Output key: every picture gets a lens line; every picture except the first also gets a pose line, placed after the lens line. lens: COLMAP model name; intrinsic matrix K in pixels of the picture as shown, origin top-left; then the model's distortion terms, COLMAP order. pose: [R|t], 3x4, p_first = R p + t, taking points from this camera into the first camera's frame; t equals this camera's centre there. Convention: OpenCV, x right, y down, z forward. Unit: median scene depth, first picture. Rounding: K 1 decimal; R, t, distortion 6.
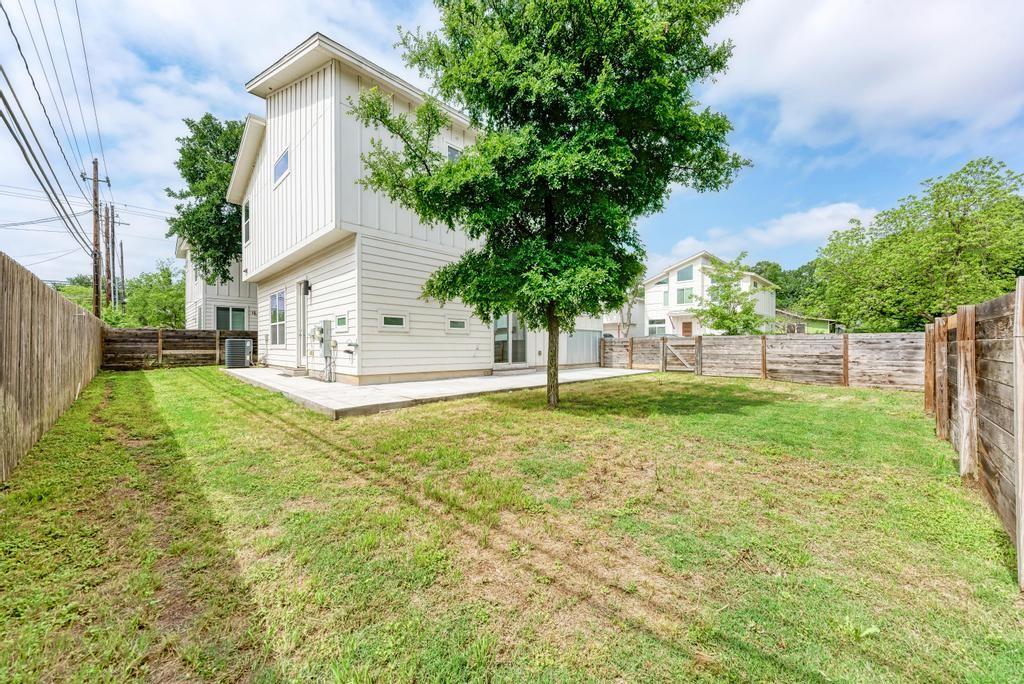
lens RADIAL K [[369.5, 0, 512.0], [0, 369.5, 342.0], [0, 0, 1]] dist [-0.000096, -0.000003]
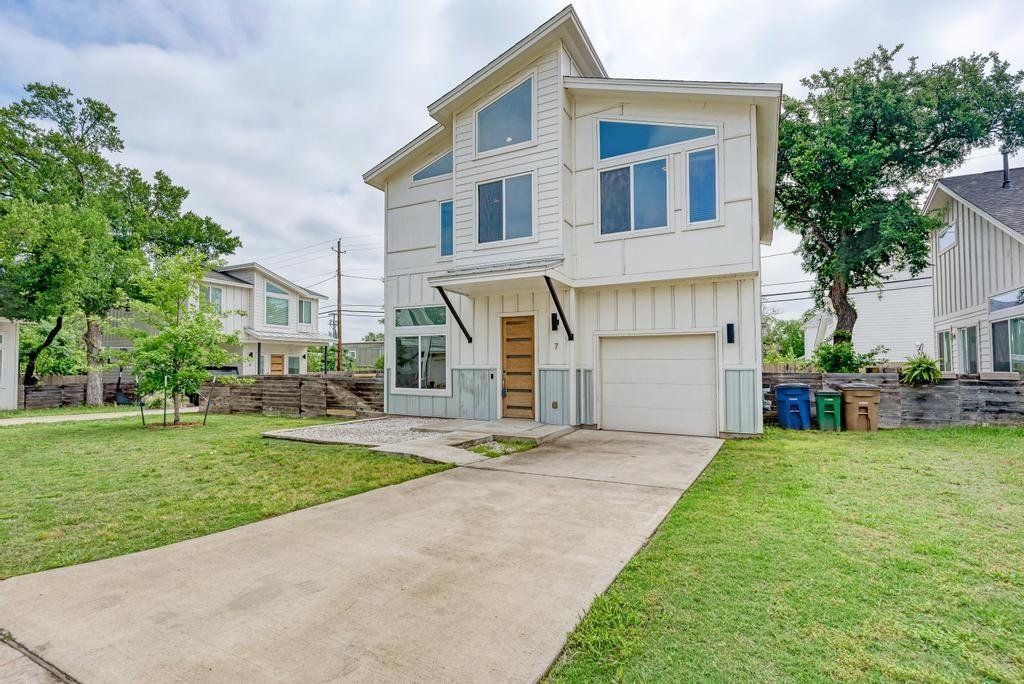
lens RADIAL K [[468.2, 0, 512.0], [0, 468.2, 342.0], [0, 0, 1]] dist [0.012468, 0.000174]
pose [[0.956301, 0.016315, 0.291929, 0.375029], [-0.005718, 0.999295, -0.037116, -0.024488], [-0.292329, 0.033825, 0.955720, 0.688062]]
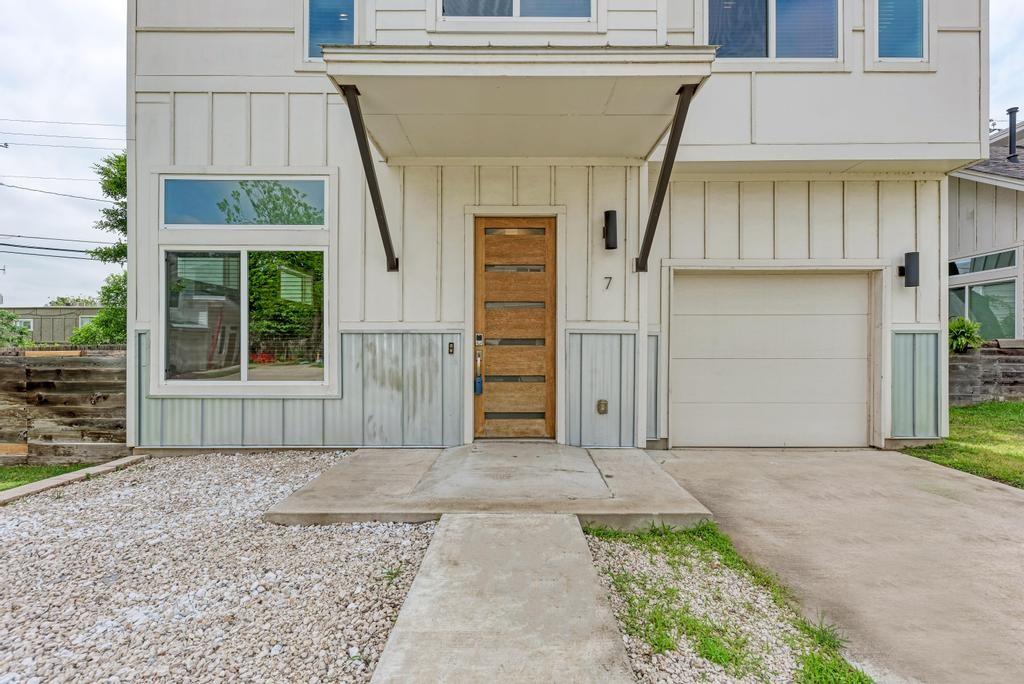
lens RADIAL K [[451.3, 0, 512.0], [0, 451.3, 342.0], [0, 0, 1]] dist [0.003388, 0.000092]
pose [[0.706572, 0.006089, 0.707615, 0.372347], [-0.010535, 0.999943, 0.001916, -0.014973], [-0.707563, -0.008809, 0.706596, 0.894105]]
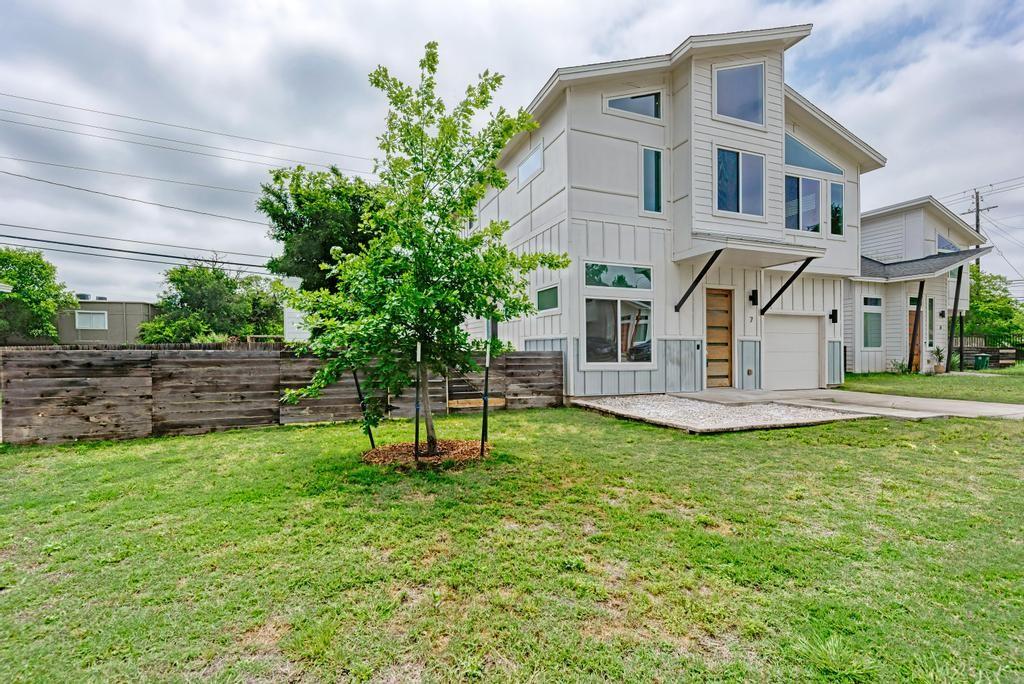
lens RADIAL K [[451.3, 0, 512.0], [0, 451.3, 342.0], [0, 0, 1]] dist [0.003388, 0.000092]
pose [[0.416012, 0.011316, 0.909289, 0.121491], [-0.016795, 0.999848, -0.004759, -0.012436], [-0.909204, -0.013292, 0.416139, 0.993135]]
